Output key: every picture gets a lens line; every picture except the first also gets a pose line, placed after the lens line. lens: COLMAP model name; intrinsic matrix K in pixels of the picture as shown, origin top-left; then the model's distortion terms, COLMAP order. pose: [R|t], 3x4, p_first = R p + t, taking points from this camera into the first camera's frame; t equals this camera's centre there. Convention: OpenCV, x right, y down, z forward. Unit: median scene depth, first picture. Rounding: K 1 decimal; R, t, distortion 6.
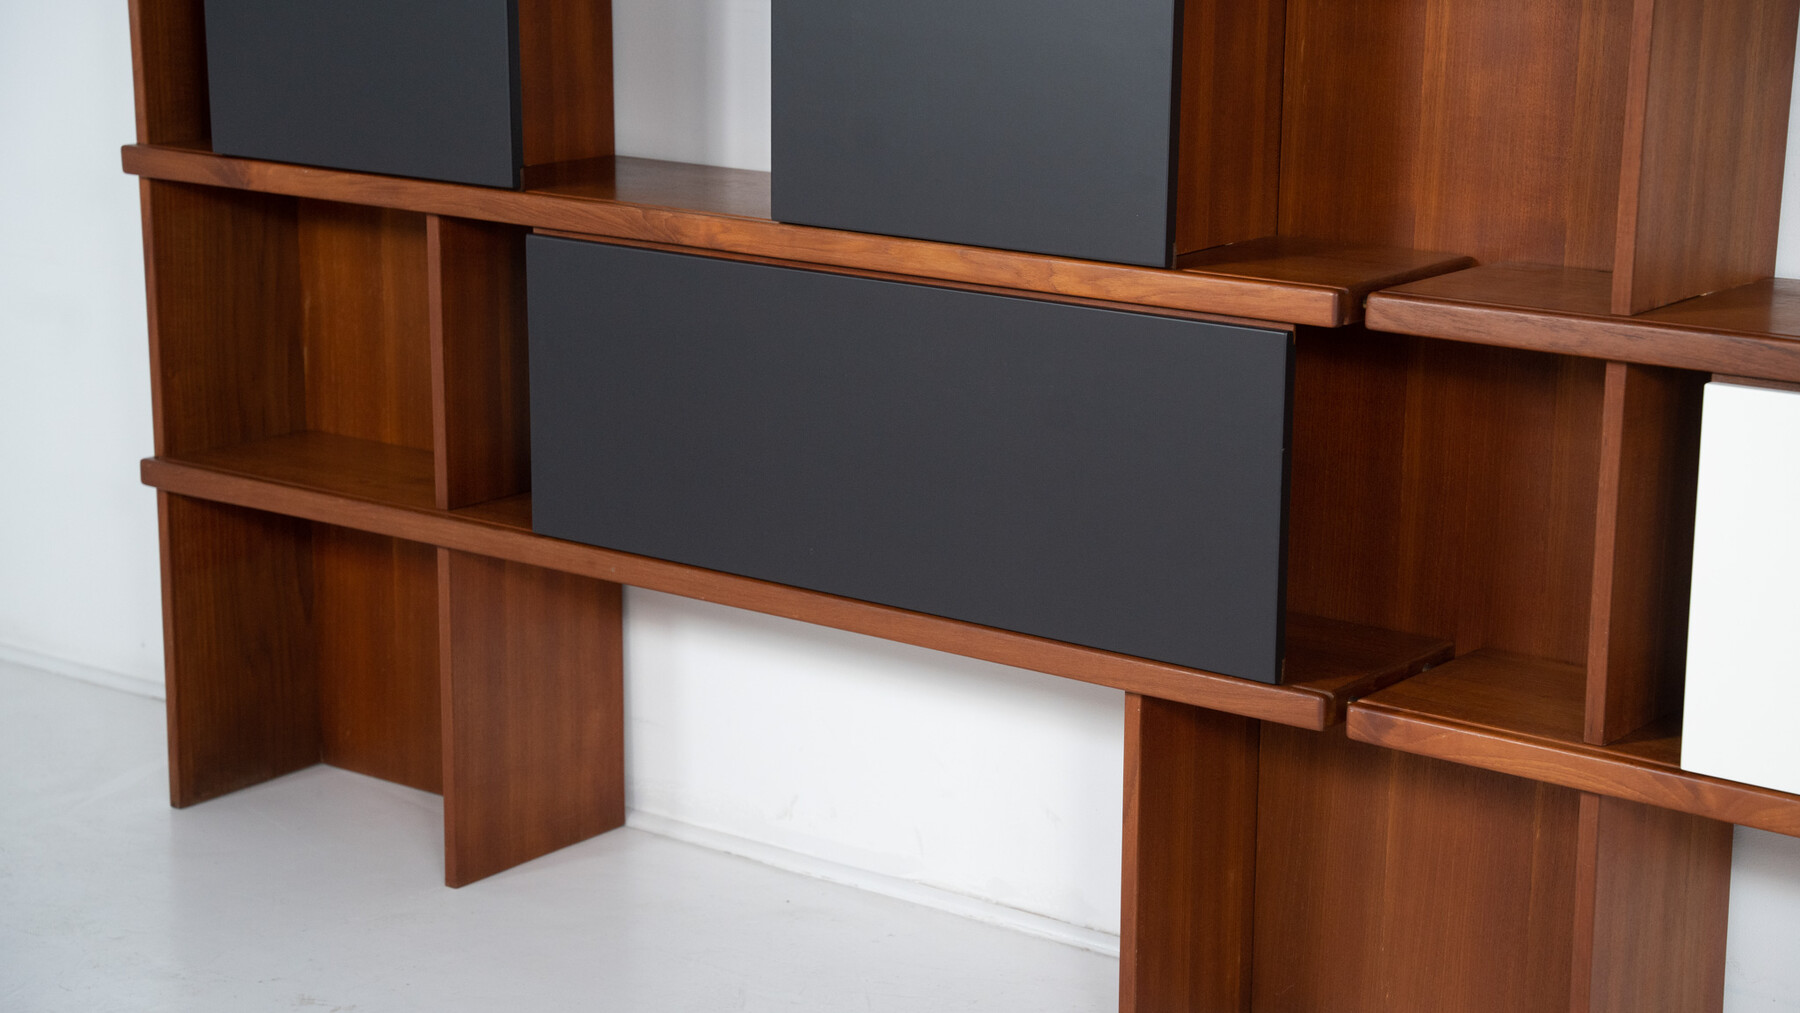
lens RADIAL K [[3181.4, 0, 900.0], [0, 3181.4, 506.5], [0, 0, 1]] dist [0.222395, 0.183745]
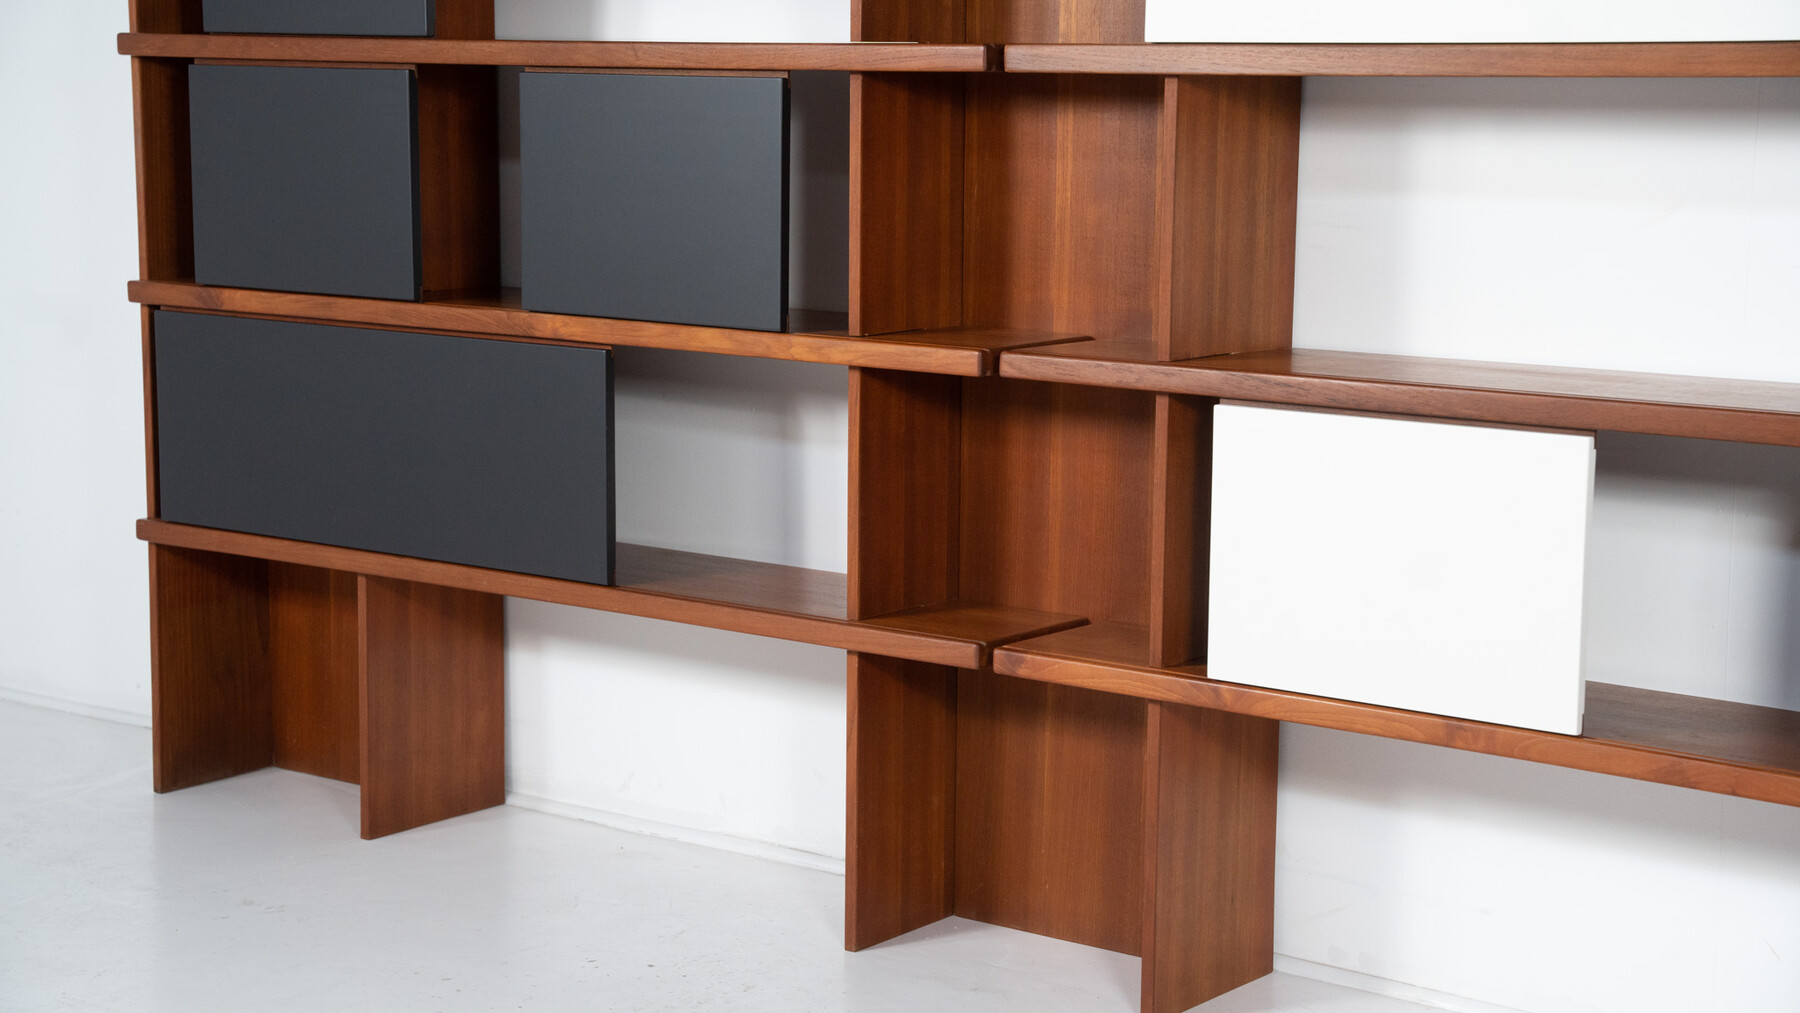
lens RADIAL K [[3001.8, 0, 900.0], [0, 3001.8, 506.5], [0, 0, 1]] dist [0.172666, 0.202240]
pose [[0.999990, 0.002692, 0.003640, 0.087190], [-0.002386, 0.996664, -0.081583, 0.099347], [-0.003848, 0.081574, 0.996660, -0.288050]]
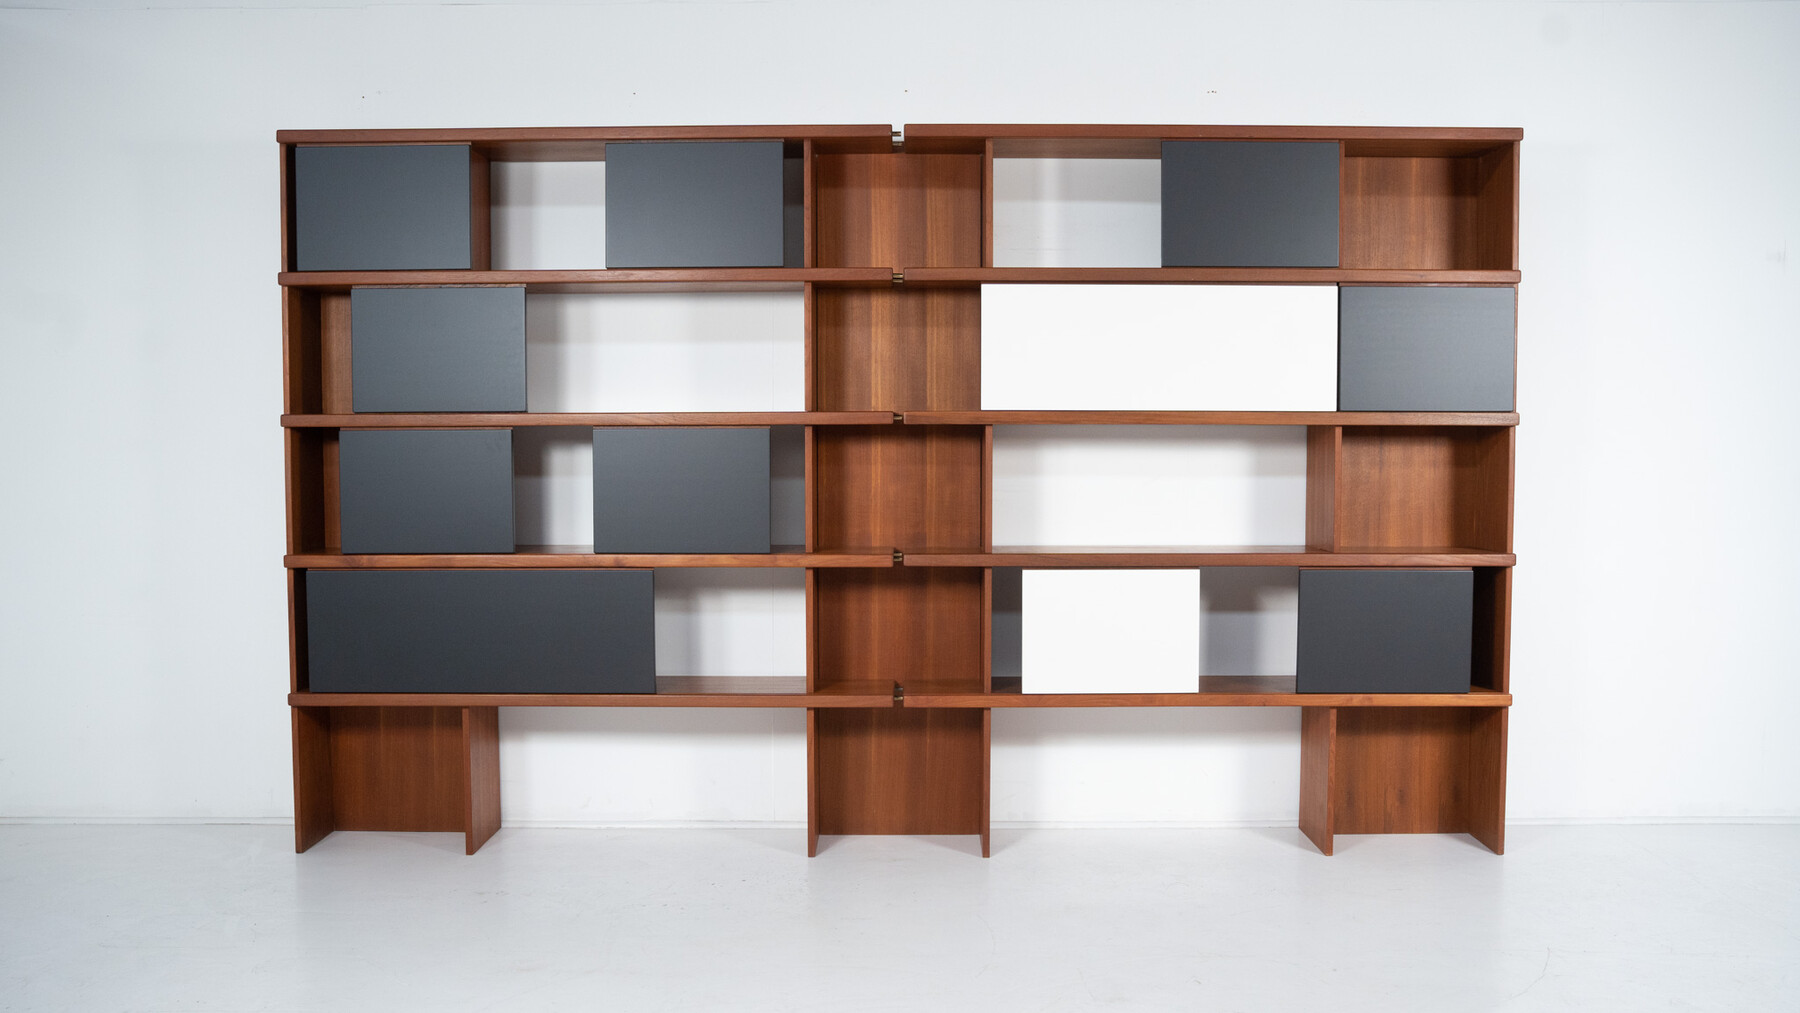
lens RADIAL K [[1490.4, 0, 900.0], [0, 1490.4, 506.5], [0, 0, 1]] dist [-0.099110, -0.002410]
pose [[0.795784, -0.039413, 0.604297, -0.630065], [0.144521, 0.981407, -0.126308, 0.058950], [-0.588083, 0.187847, 0.786684, -0.096059]]
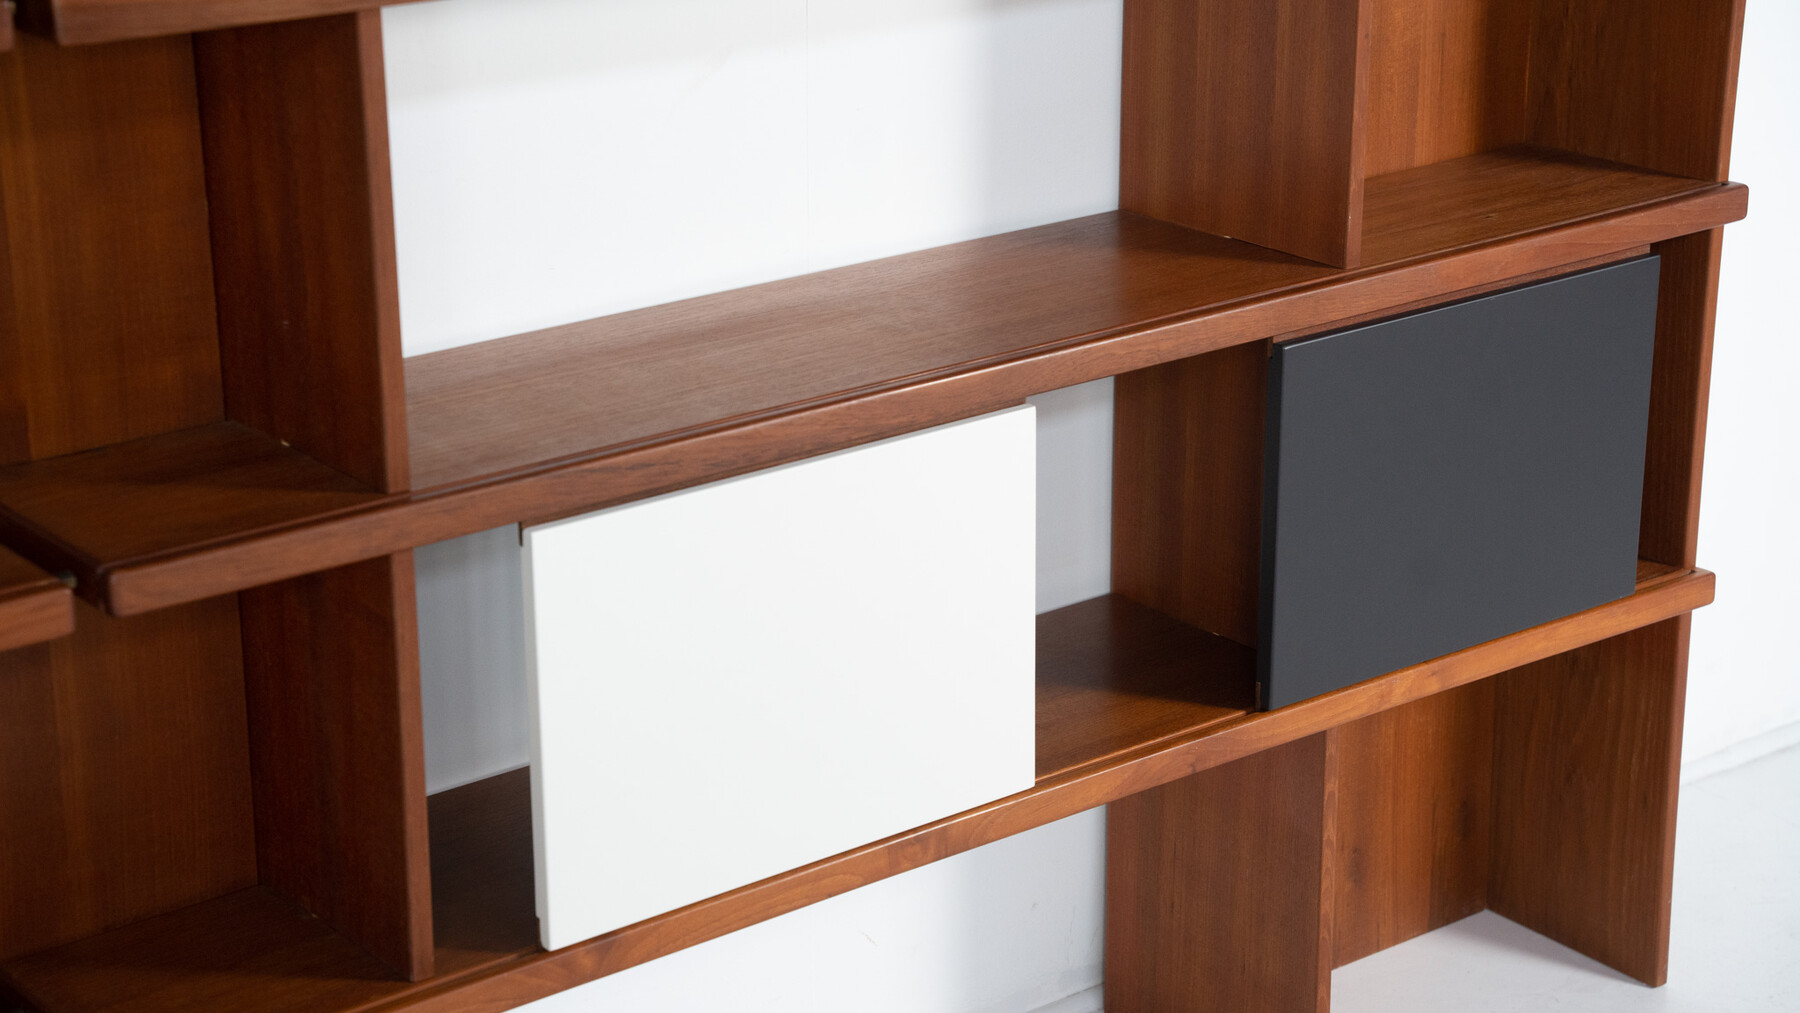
lens RADIAL K [[3403.1, 0, 900.0], [0, 3403.1, 506.5], [0, 0, 1]] dist [0.293176, 0.211110]
pose [[0.244956, -0.329188, 0.911939, -0.476531], [0.227830, 0.933800, 0.275882, -0.233107], [-0.942385, 0.140189, 0.303738, 0.526127]]
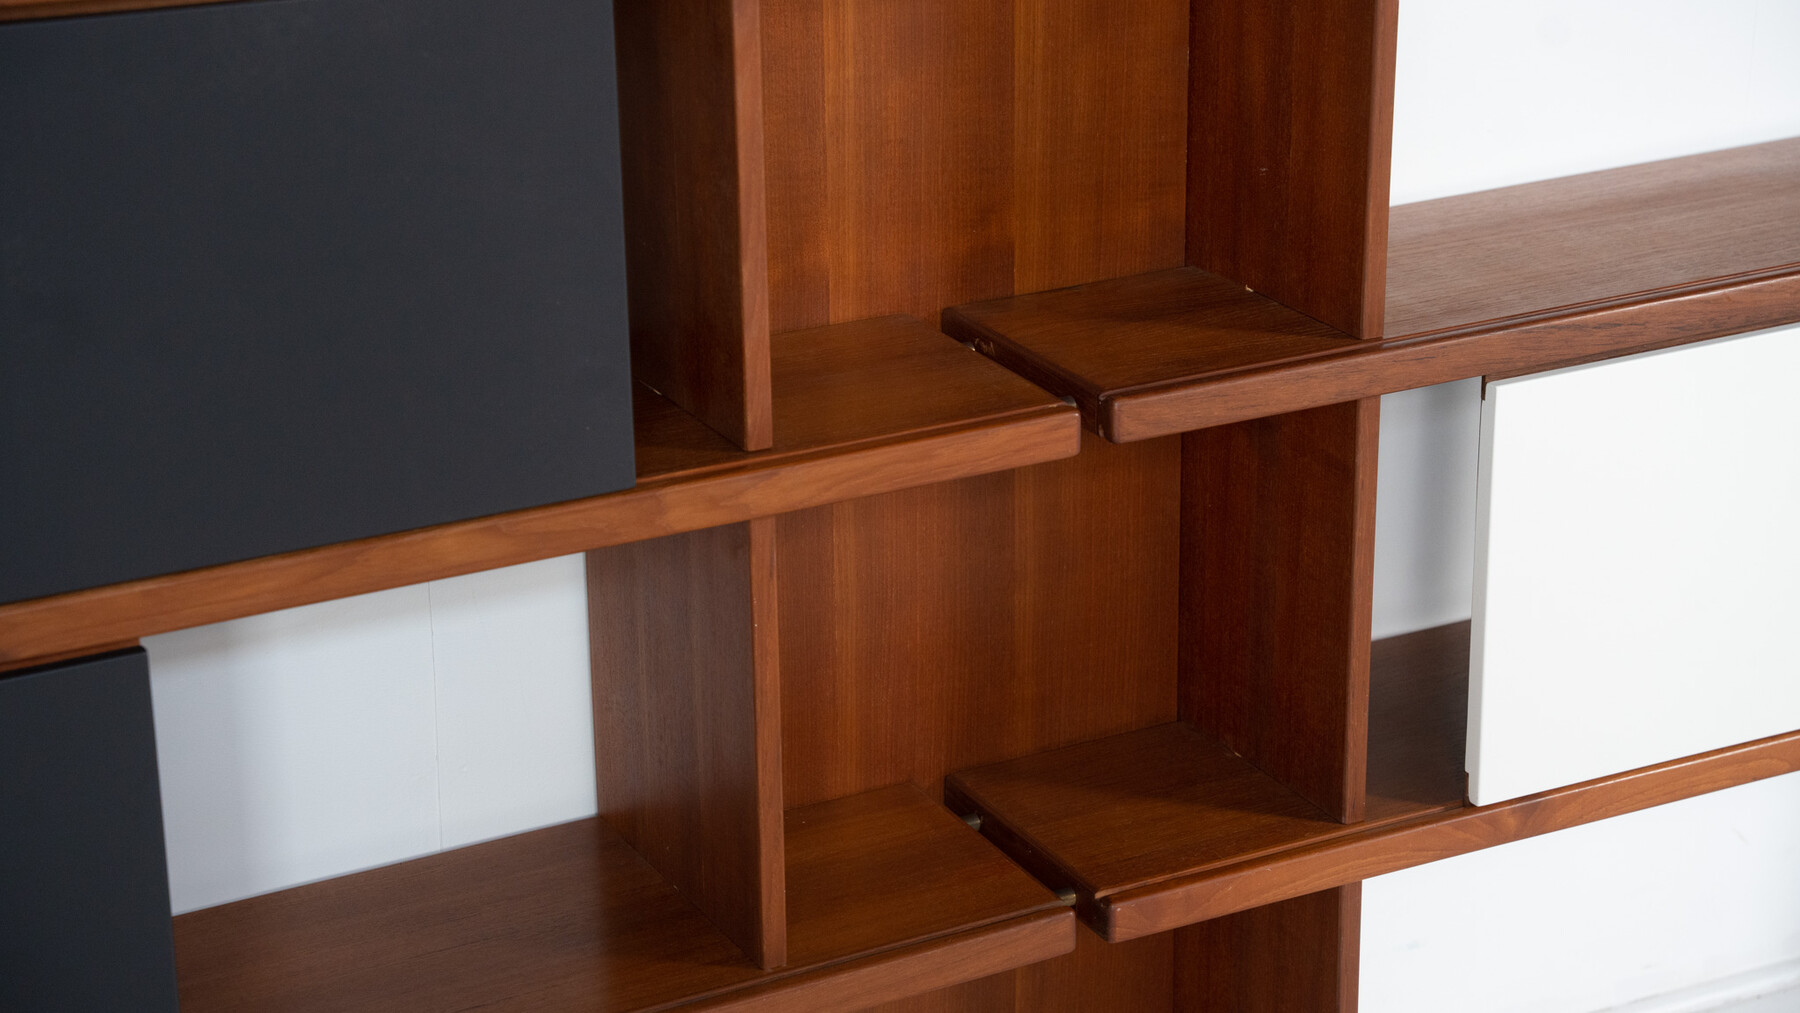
lens RADIAL K [[3403.1, 0, 900.0], [0, 3403.1, 506.5], [0, 0, 1]] dist [0.293176, 0.211110]
pose [[0.417264, -0.328389, 0.847380, -0.518150], [0.223189, 0.940903, 0.254730, -0.235912], [-0.880953, 0.082836, 0.465897, 0.599758]]
